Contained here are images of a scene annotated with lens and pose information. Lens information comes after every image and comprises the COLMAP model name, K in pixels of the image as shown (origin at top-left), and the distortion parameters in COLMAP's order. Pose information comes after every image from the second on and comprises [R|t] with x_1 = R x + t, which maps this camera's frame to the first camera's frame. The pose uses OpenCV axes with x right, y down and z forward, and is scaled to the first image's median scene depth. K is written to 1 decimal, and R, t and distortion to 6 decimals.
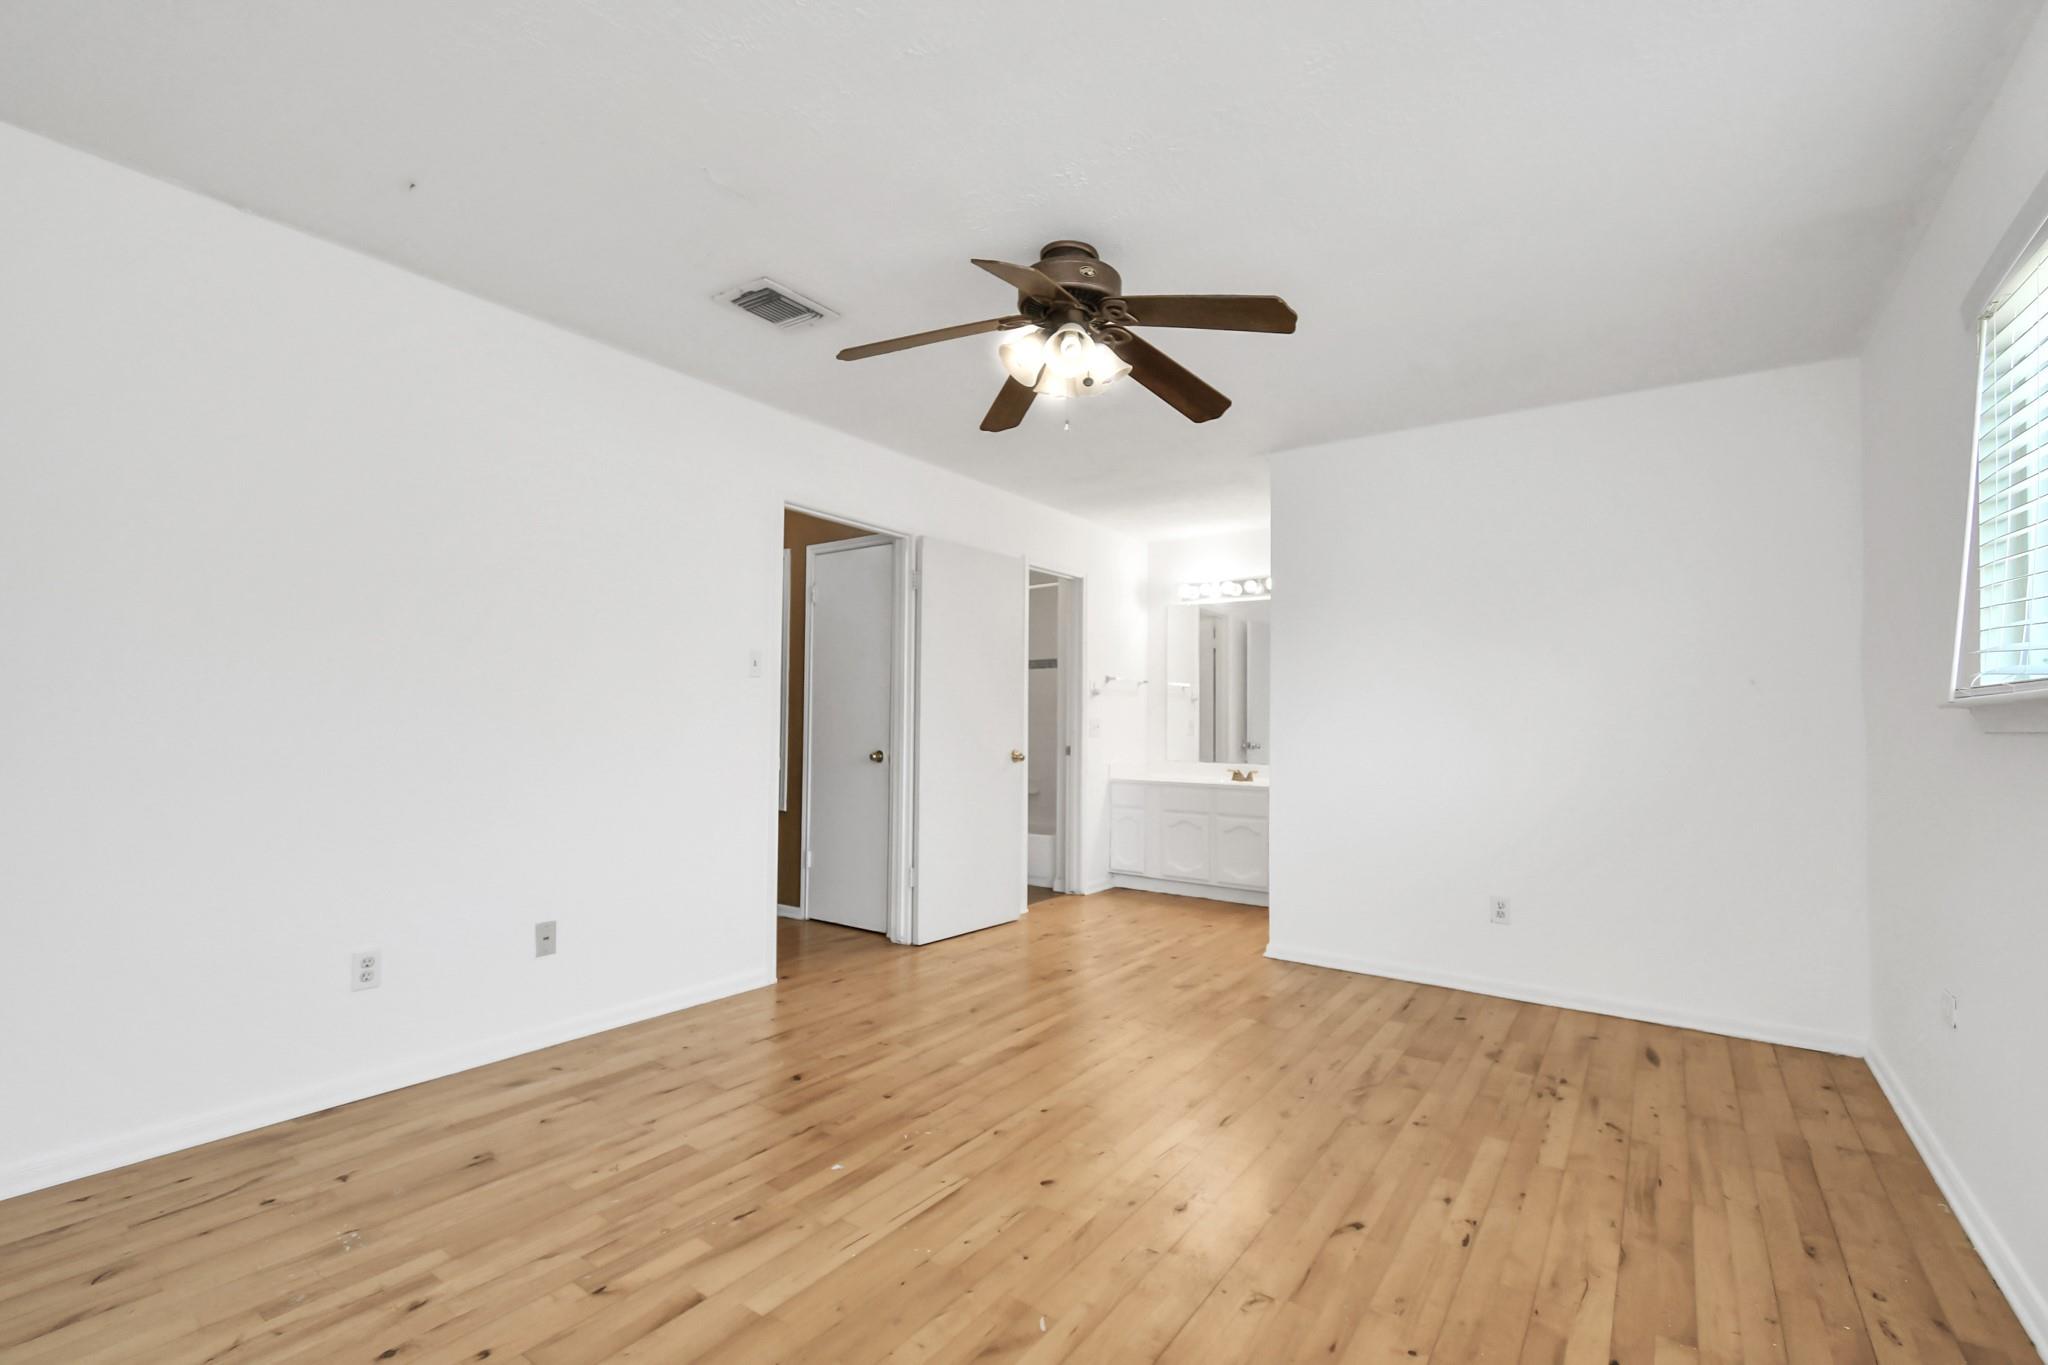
lens RADIAL K [[891.6, 0, 1022.2], [0, 891.6, 692.6], [0, 0, 1]] dist [0.000809, 0.000280]
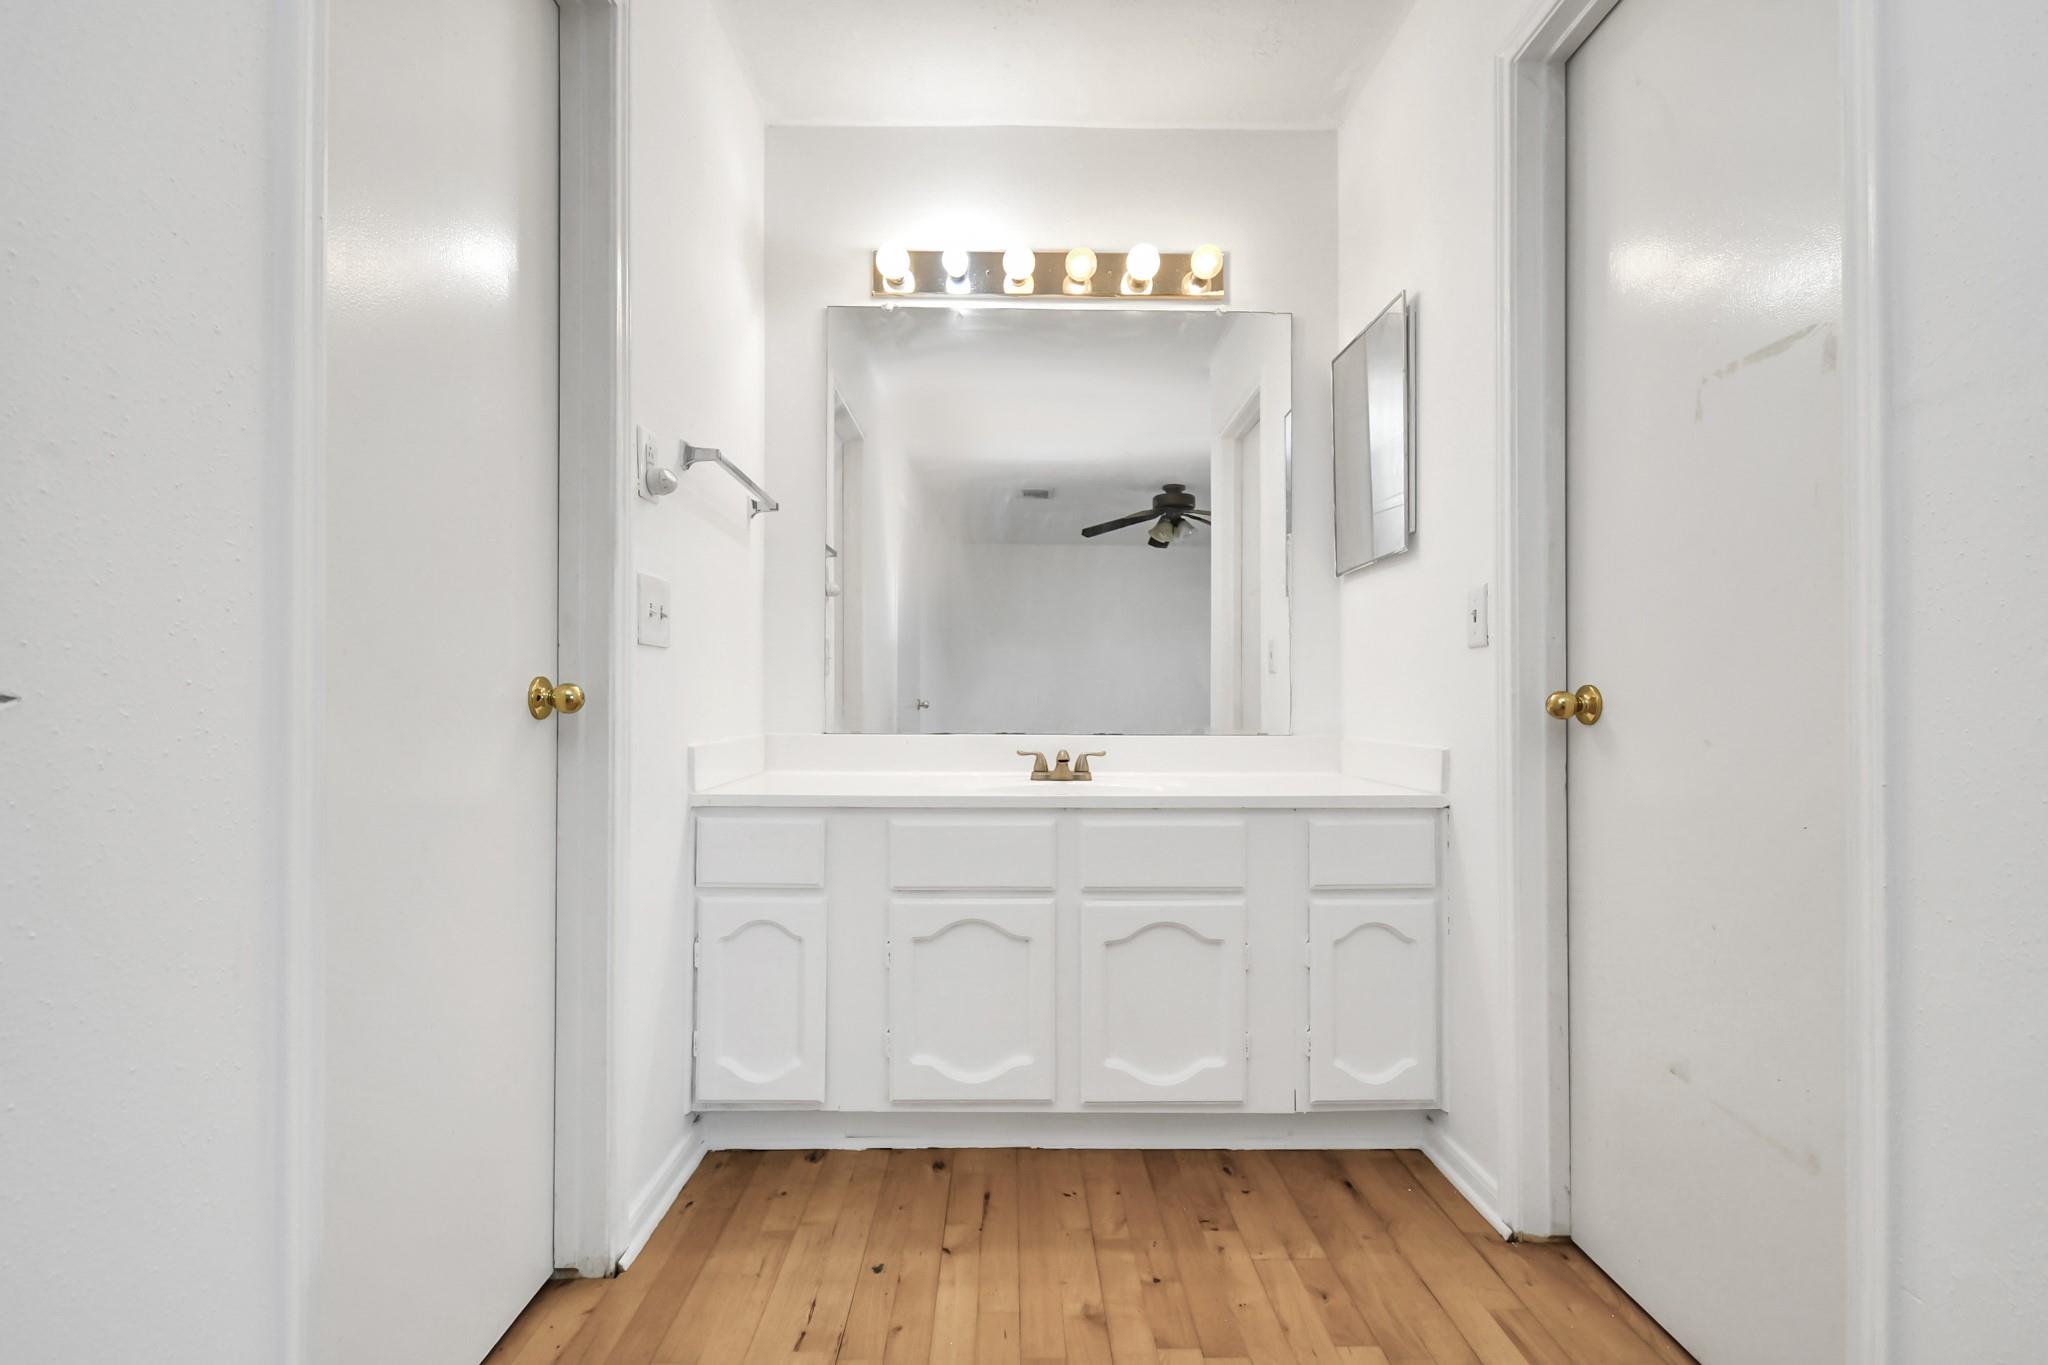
lens RADIAL K [[891.6, 0, 1030.4], [0, 891.6, 690.5], [0, 0, 1]] dist [0.000809, 0.000280]
pose [[0.798212, 0.007708, 0.602328, 0.010125], [-0.018238, 0.999769, 0.011375, 0.056833], [-0.602101, -0.020065, 0.798168, 0.706765]]
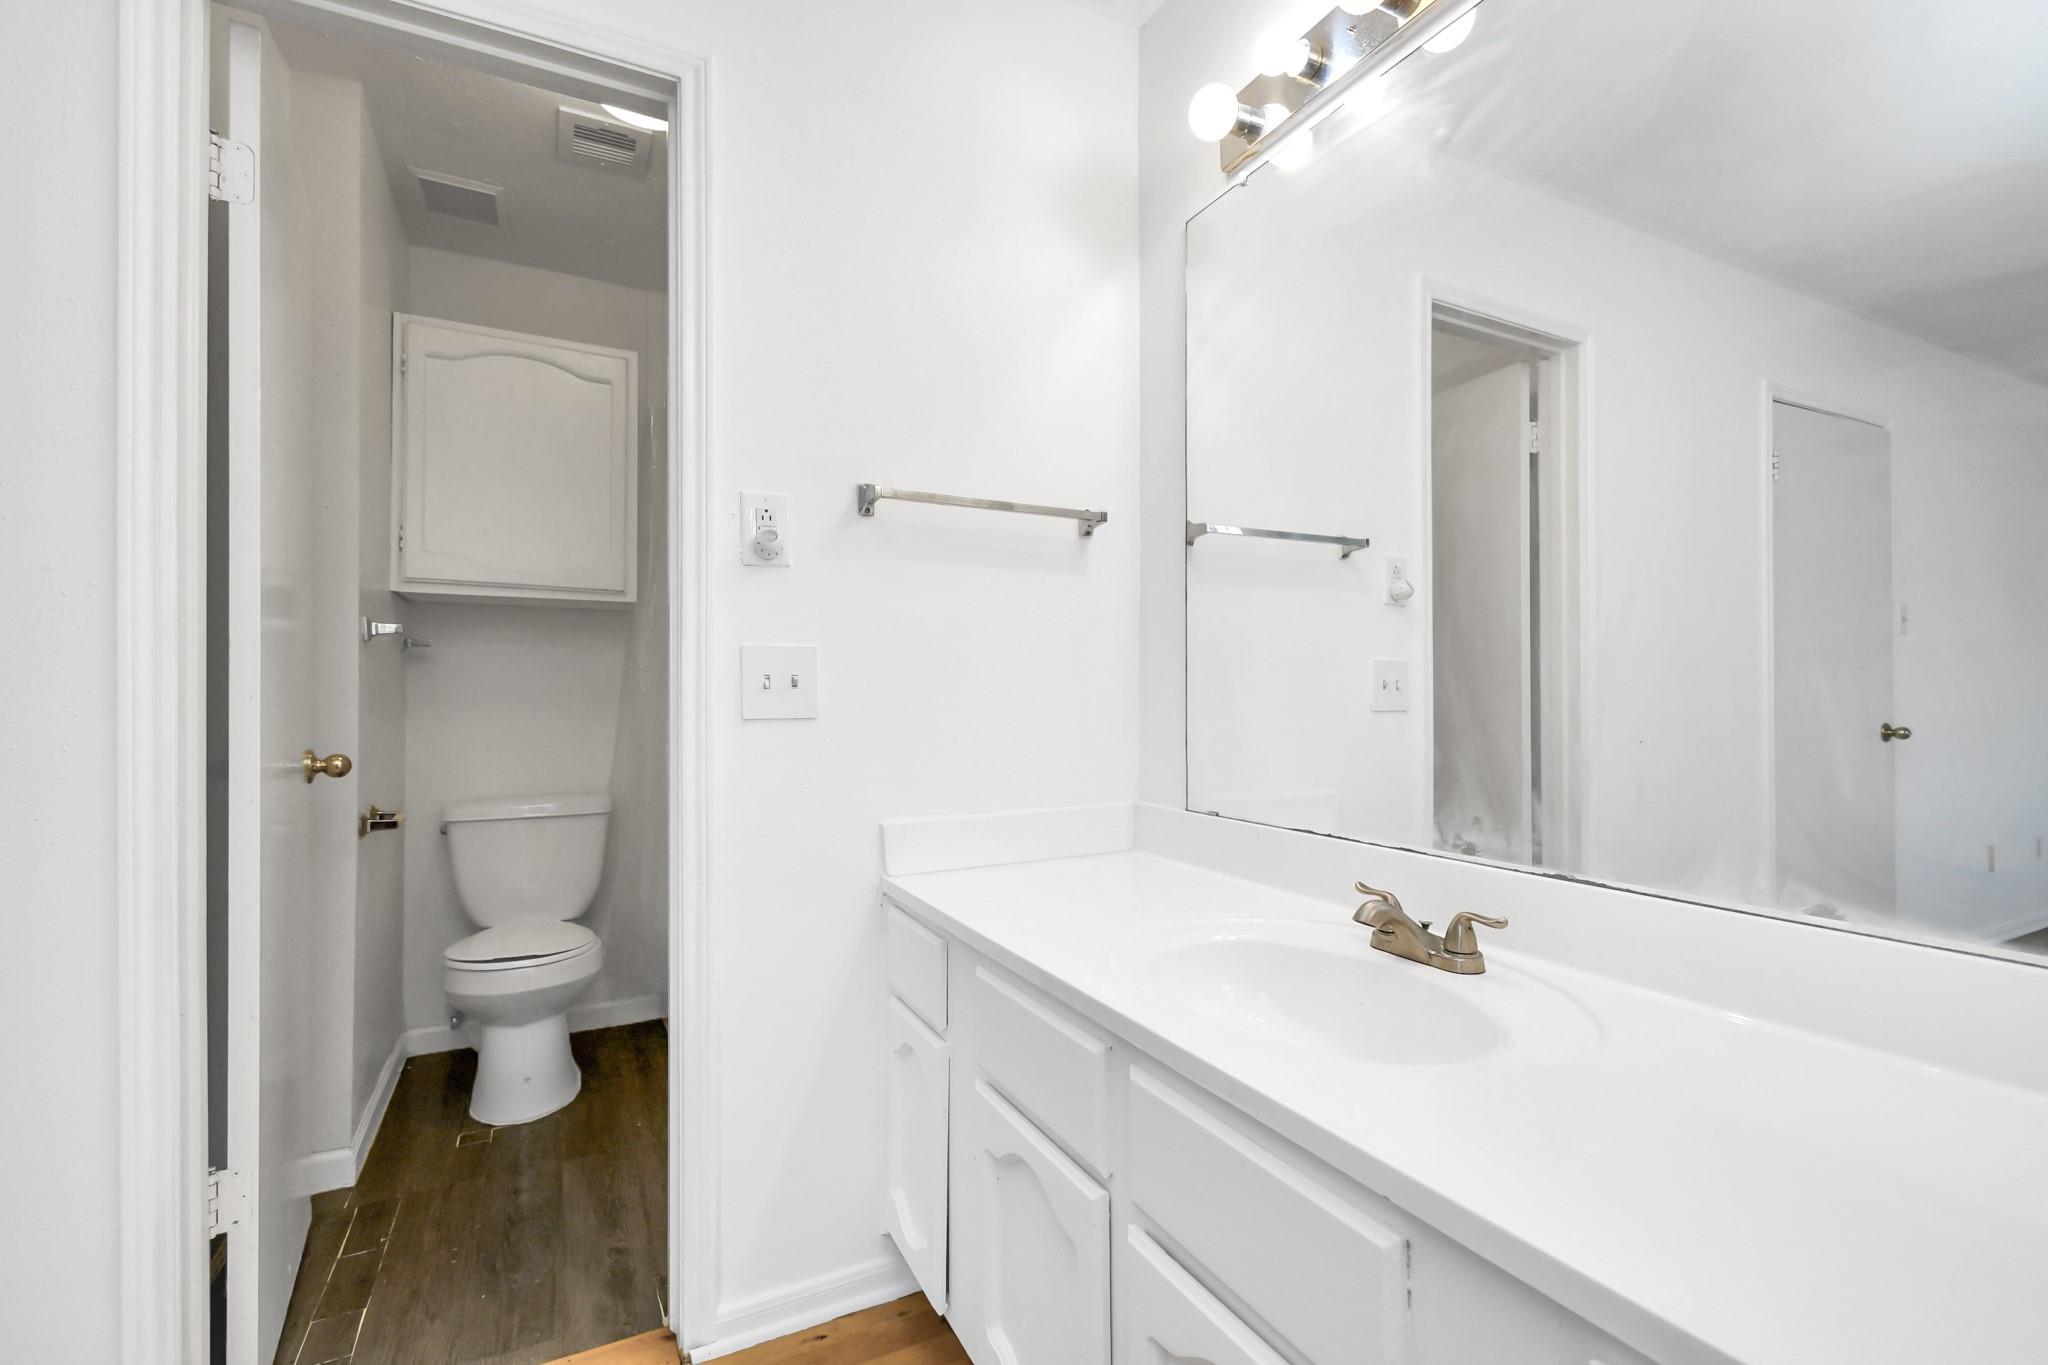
lens RADIAL K [[891.6, 0, 1025.6], [0, 891.6, 692.2], [0, 0, 1]] dist [0.000809, 0.000280]
pose [[0.893033, -0.010201, -0.449876, 0.253179], [0.021578, 0.999564, 0.020169, 0.037754], [0.449474, -0.027719, 0.892863, 0.794431]]
